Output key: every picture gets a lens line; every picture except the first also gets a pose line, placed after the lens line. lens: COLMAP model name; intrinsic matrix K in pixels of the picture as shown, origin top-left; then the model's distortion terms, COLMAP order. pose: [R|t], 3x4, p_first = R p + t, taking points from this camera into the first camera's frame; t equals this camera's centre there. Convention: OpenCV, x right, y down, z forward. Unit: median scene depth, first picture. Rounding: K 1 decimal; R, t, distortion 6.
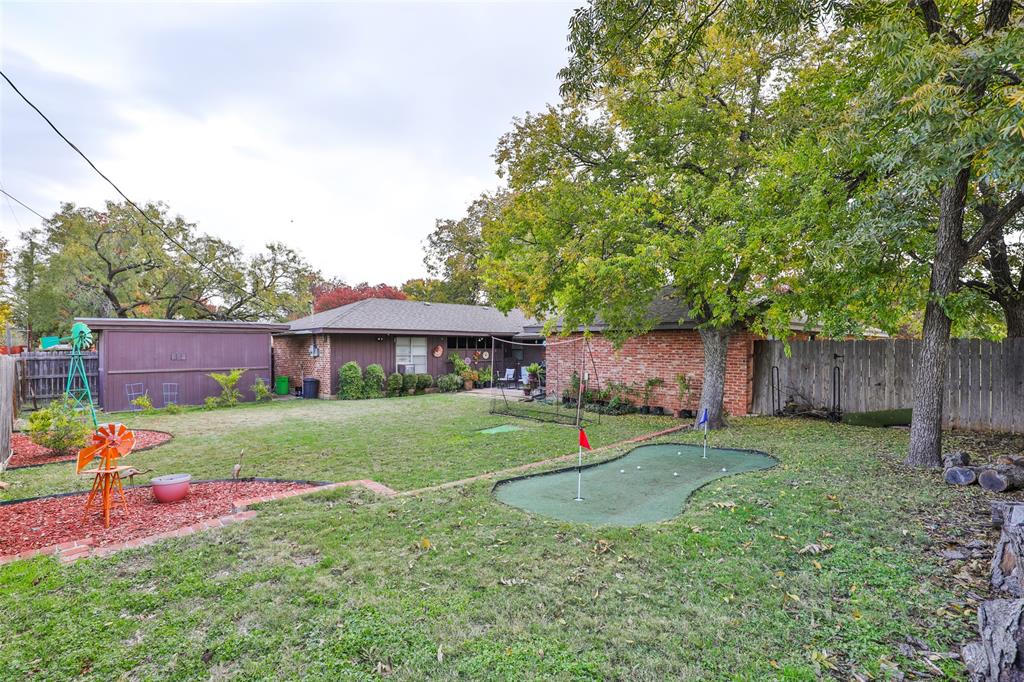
lens RADIAL K [[497.3, 0, 515.3], [0, 497.3, 344.1], [0, 0, 1]] dist [-0.016989, 0.005358]
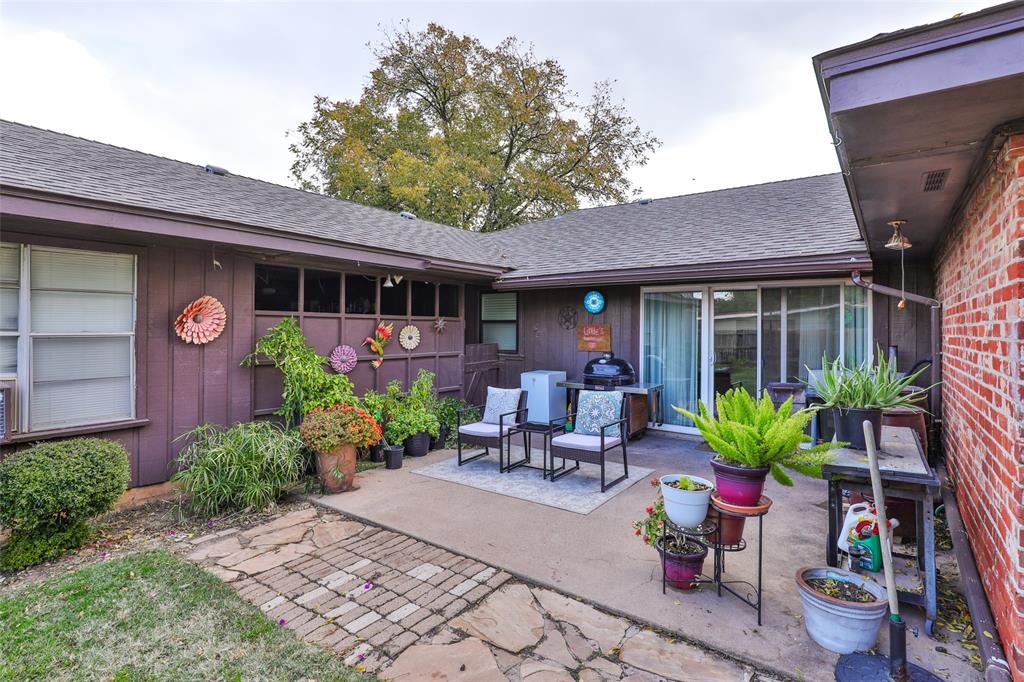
lens RADIAL K [[497.3, 0, 516.4], [0, 497.3, 332.1], [0, 0, 1]] dist [-0.016989, 0.005358]
pose [[0.985126, 0.009287, 0.171580, -0.052425], [-0.011510, 0.999862, 0.011967, 0.016625], [-0.171445, -0.013764, 0.985098, 0.761081]]
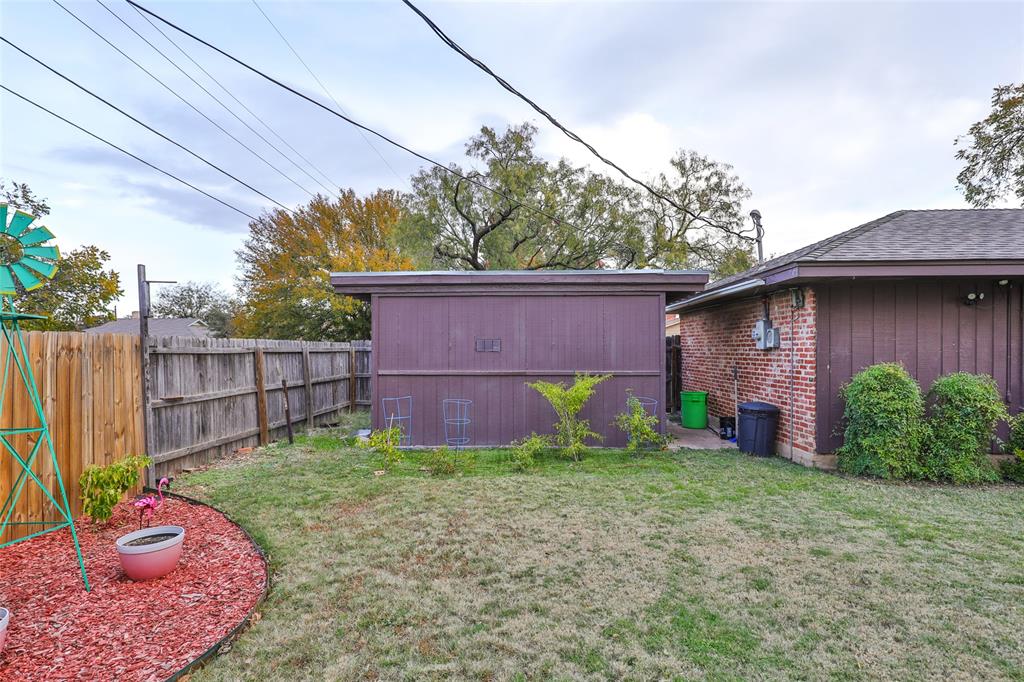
lens RADIAL K [[536.7, 0, 511.8], [0, 536.7, 351.3], [0, 0, 1]] dist [0.000290, 0.001784]
pose [[0.703867, 0.005477, -0.710311, -0.218168], [0.001719, 0.999954, 0.009414, 0.020559], [0.710330, -0.007847, 0.703825, 0.494634]]
